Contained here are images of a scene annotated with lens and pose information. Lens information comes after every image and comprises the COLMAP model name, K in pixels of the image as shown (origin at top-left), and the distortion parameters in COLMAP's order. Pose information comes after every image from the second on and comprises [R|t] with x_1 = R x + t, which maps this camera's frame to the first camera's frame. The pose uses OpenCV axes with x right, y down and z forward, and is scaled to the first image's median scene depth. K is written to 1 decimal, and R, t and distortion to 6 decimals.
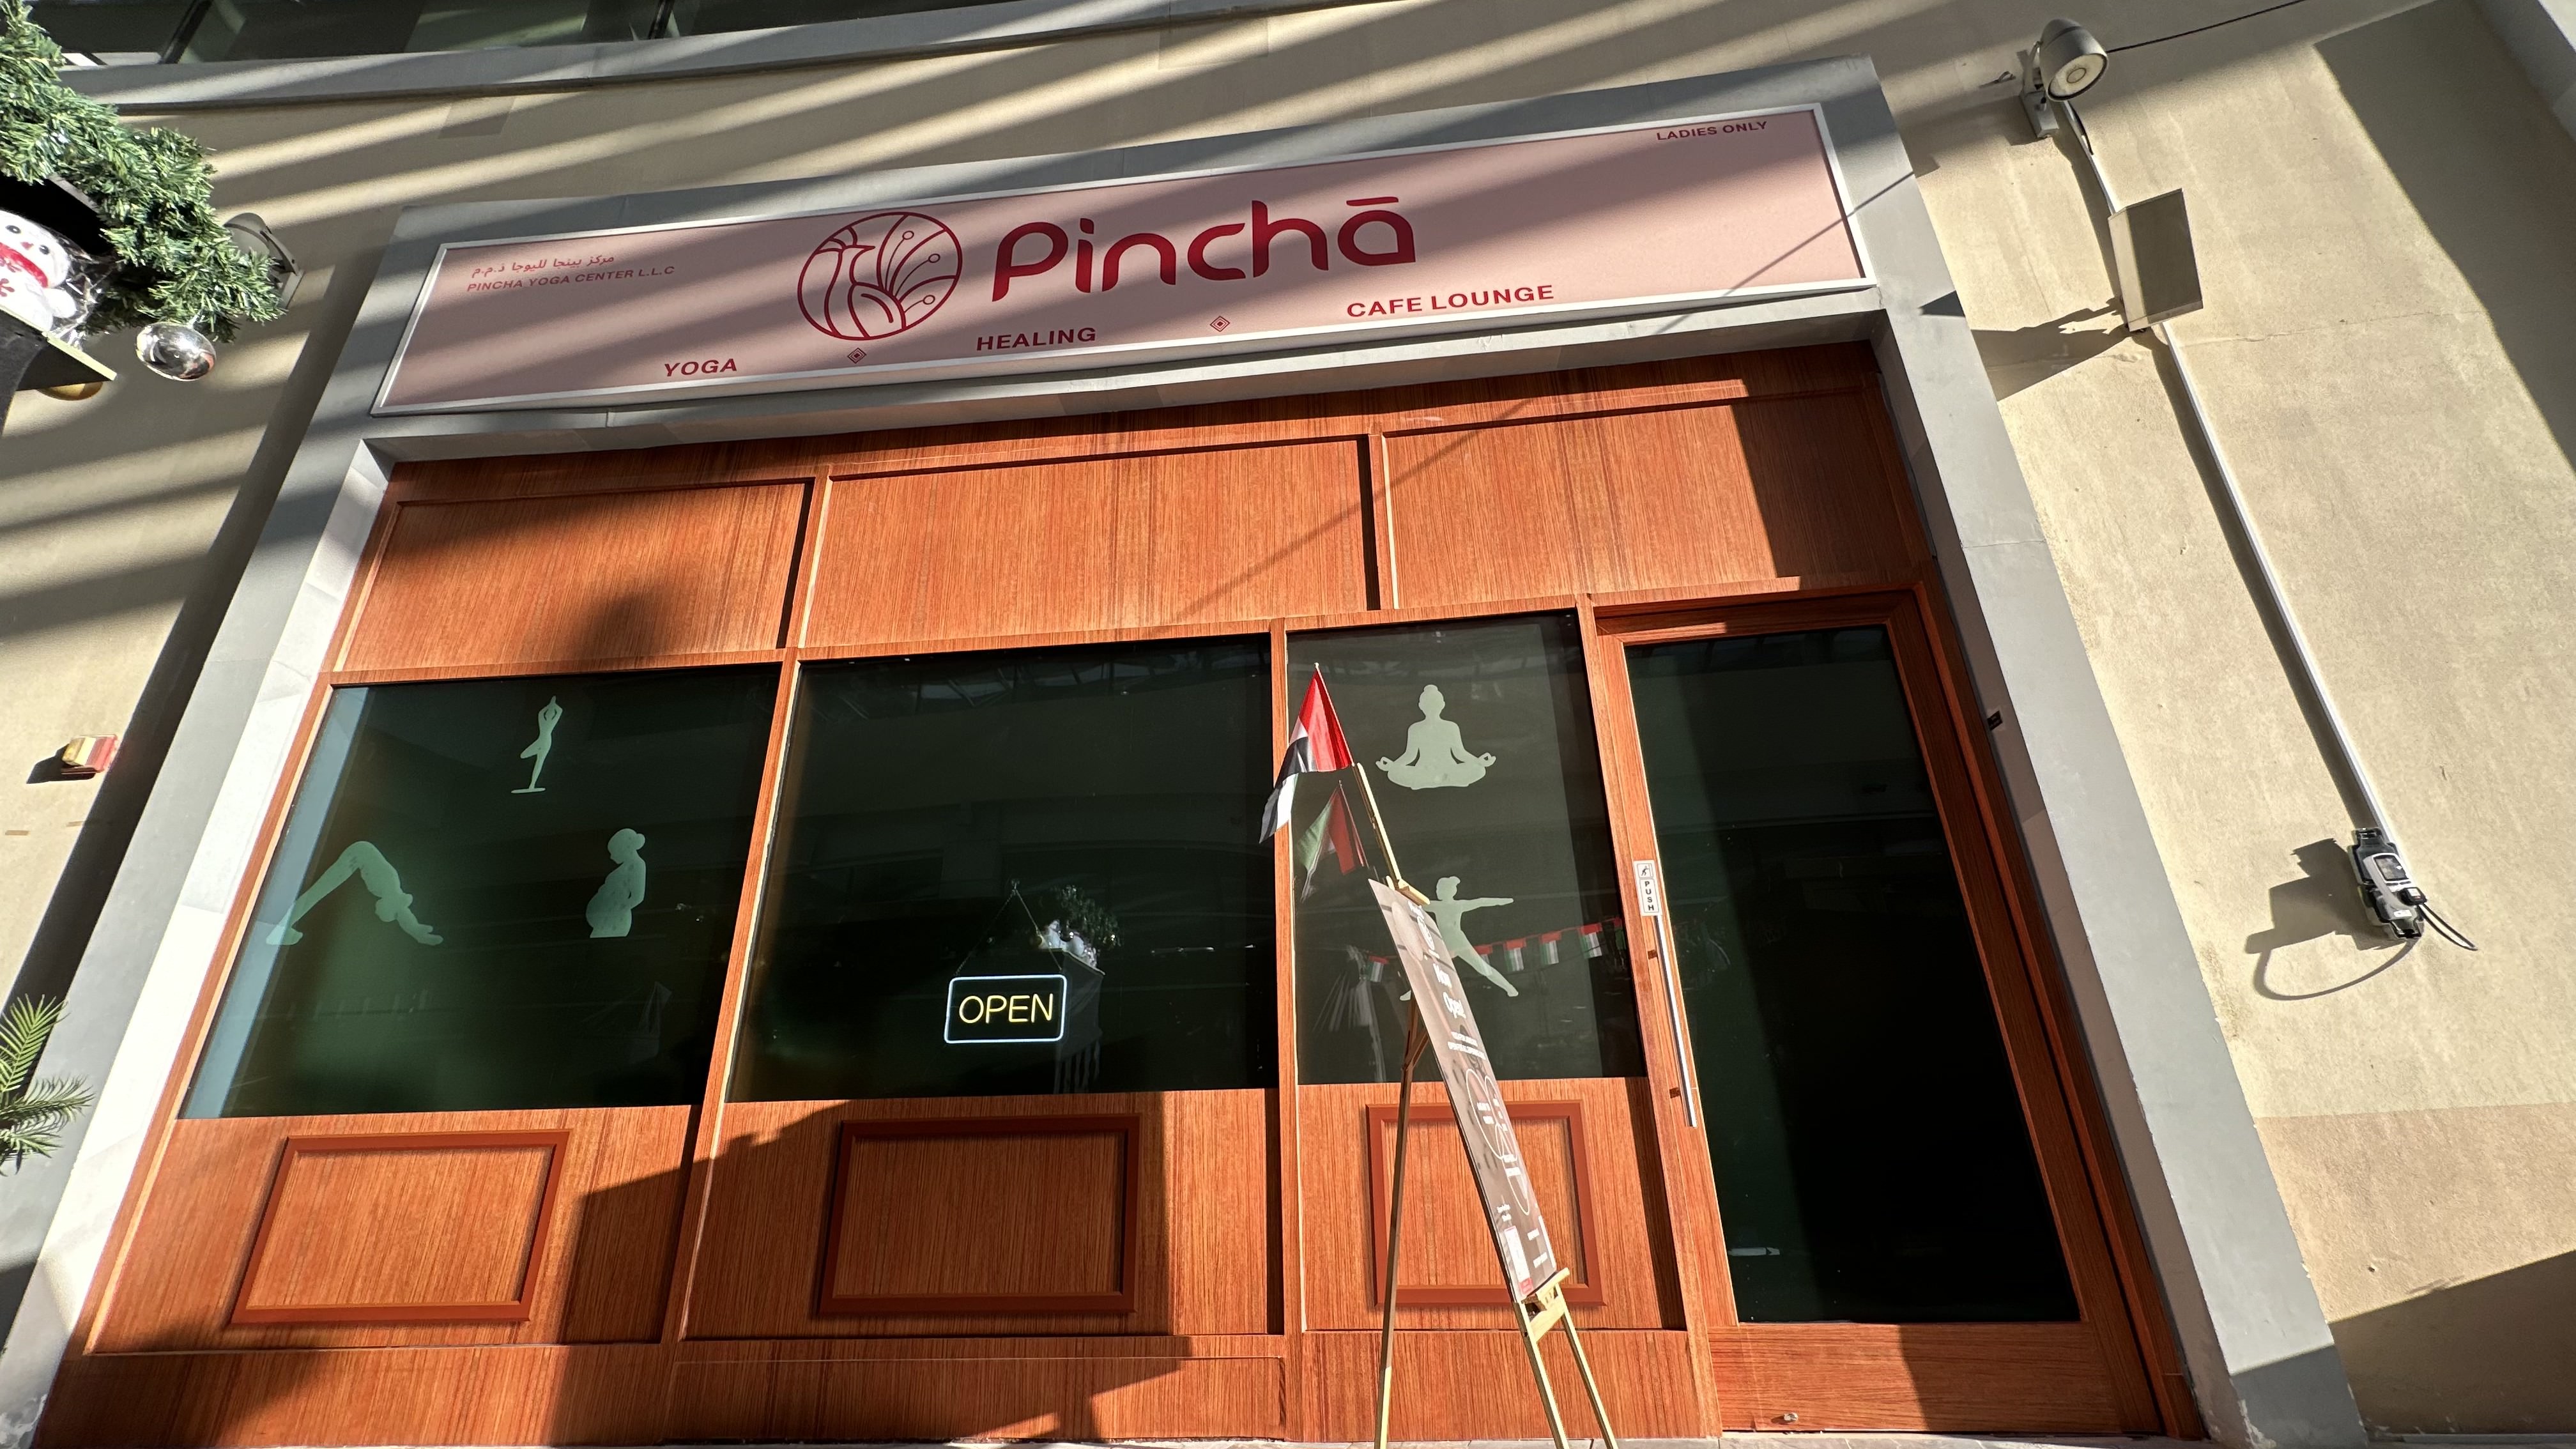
lens RADIAL K [[1024.9, 0, 1284.4], [0, 1024.9, 724.4], [0, 0, 1]] dist [-0.003499, 0.000523]
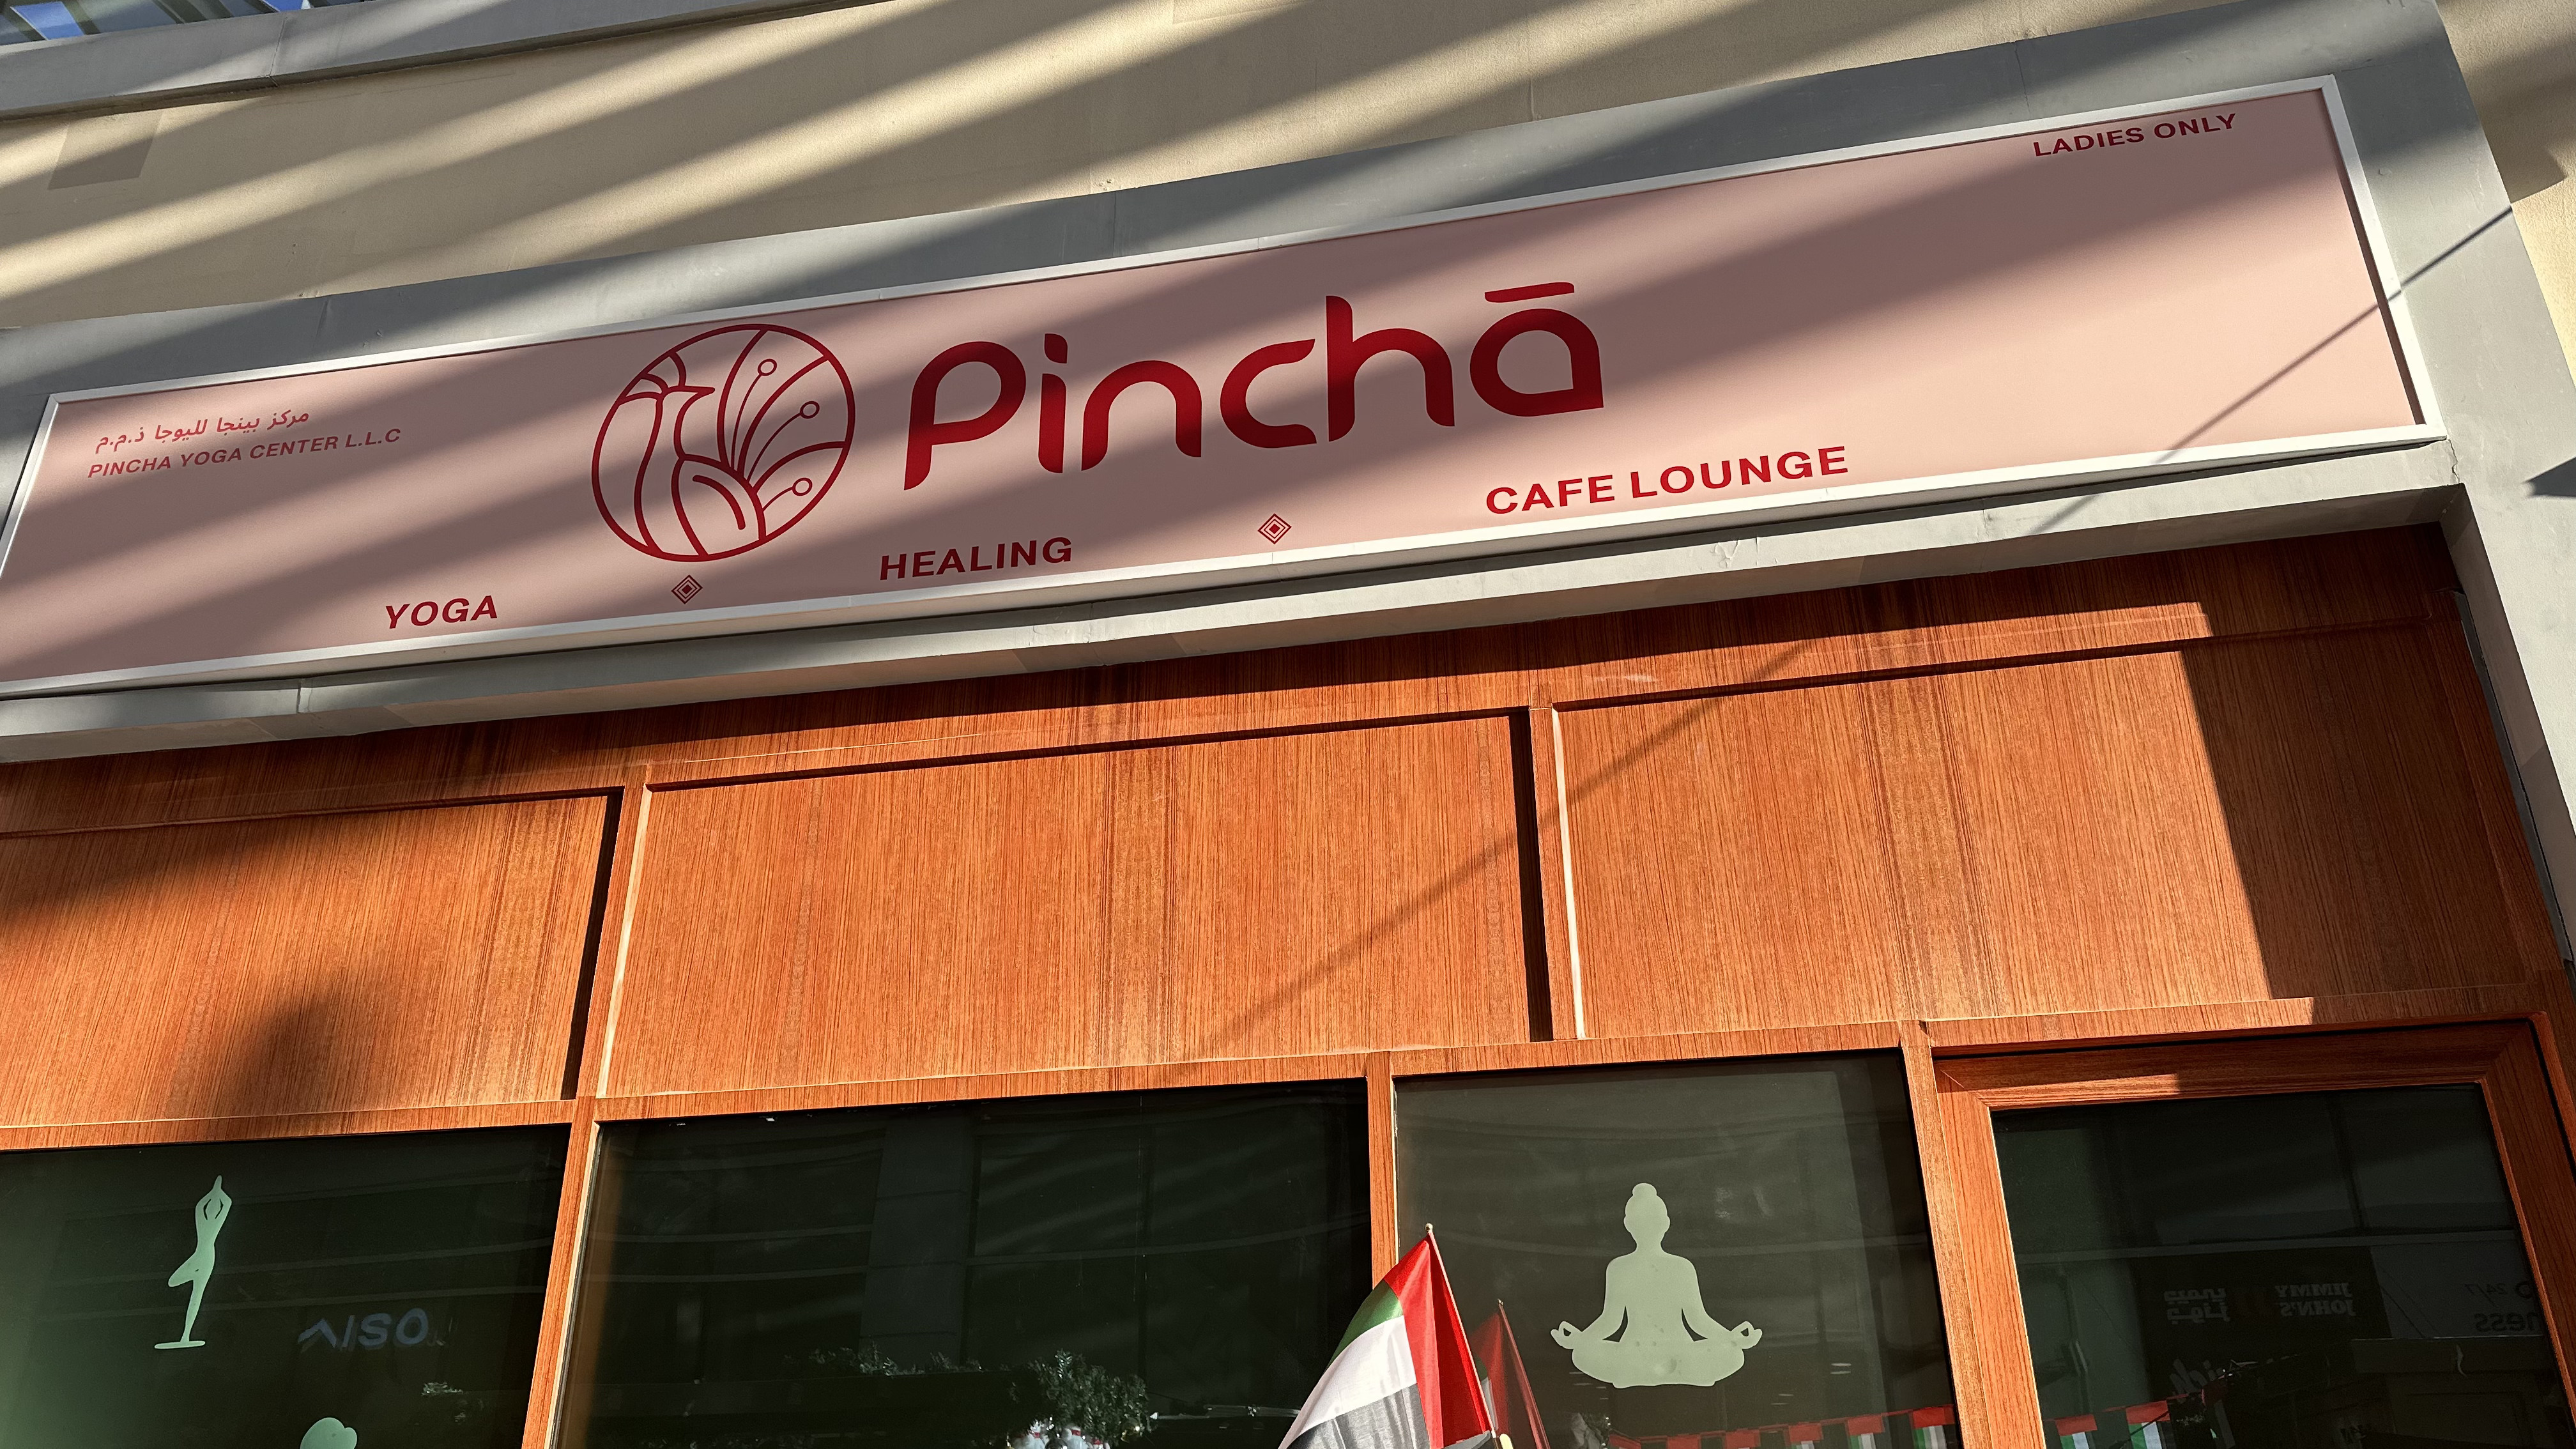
lens RADIAL K [[1792.7, 0, 1286.1], [0, 1792.7, 719.4], [0, 0, 1]] dist [0.075231, -0.097755]
pose [[0.994575, -0.026537, -0.100581, 0.049755], [0.023552, 0.999249, -0.030758, -0.265093], [0.101322, 0.028222, 0.994453, -0.039562]]
